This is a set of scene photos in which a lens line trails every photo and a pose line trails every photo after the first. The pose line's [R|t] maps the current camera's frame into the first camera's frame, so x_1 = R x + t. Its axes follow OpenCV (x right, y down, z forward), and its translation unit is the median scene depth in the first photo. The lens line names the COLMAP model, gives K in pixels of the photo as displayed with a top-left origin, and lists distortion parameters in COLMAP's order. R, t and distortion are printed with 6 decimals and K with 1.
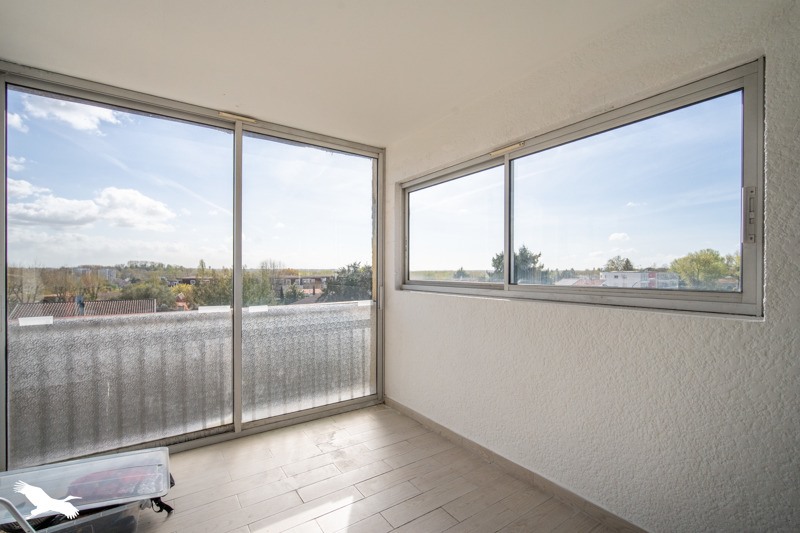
lens RADIAL K [[352.3, 0, 400.0], [0, 352.3, 266.5], [0, 0, 1]] dist [-0.003973, 0.000027]
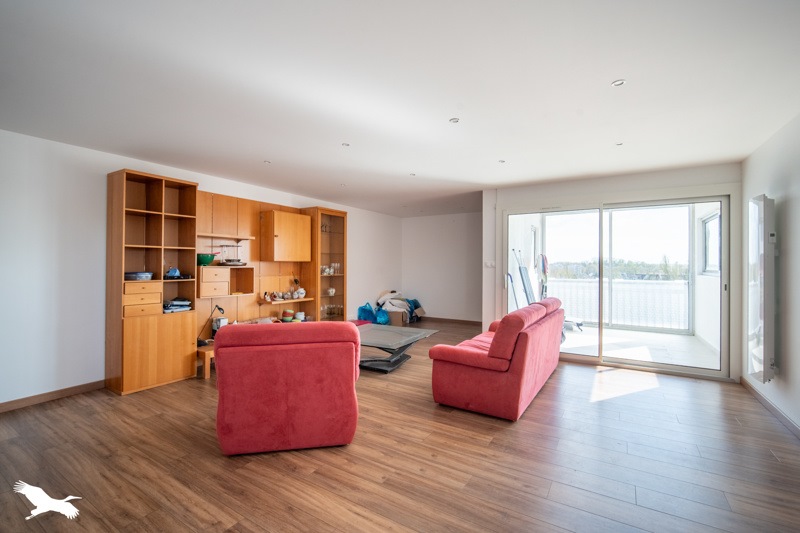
lens RADIAL K [[352.3, 0, 400.0], [0, 352.3, 266.5], [0, 0, 1]] dist [-0.003973, 0.000027]
pose [[0.403196, 0.001138, -0.915113, 1.053858], [0.010215, 0.999931, 0.005744, -0.005738], [0.915057, -0.011664, 0.403157, -1.202716]]
